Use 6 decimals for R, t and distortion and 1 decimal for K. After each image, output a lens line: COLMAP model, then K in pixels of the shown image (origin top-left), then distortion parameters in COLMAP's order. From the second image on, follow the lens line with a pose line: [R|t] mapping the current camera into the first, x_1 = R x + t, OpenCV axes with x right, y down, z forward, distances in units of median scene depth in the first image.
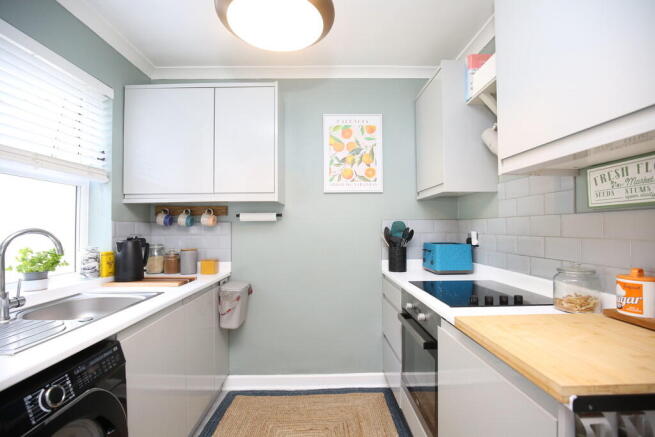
lens RADIAL K [[298.9, 0, 327.5], [0, 298.9, 218.5], [0, 0, 1]] dist [-0.027601, 0.000915]
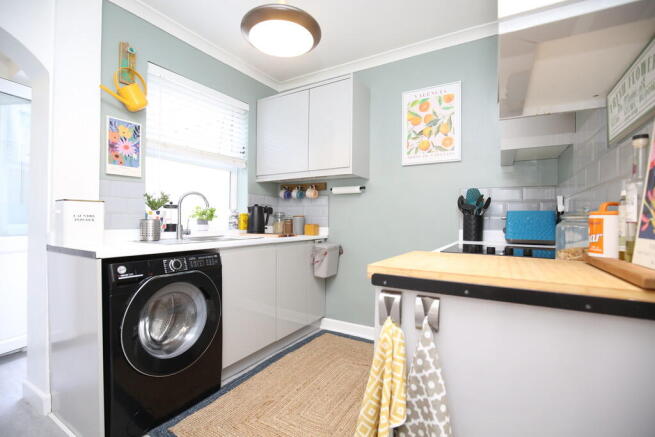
lens RADIAL K [[298.9, 0, 327.5], [0, 298.9, 218.5], [0, 0, 1]] dist [-0.027601, 0.000915]
pose [[0.850436, 0.014037, -0.525892, 0.338989], [-0.002737, 0.999748, 0.022260, 0.083911], [0.526072, -0.017491, 0.850260, -0.061917]]
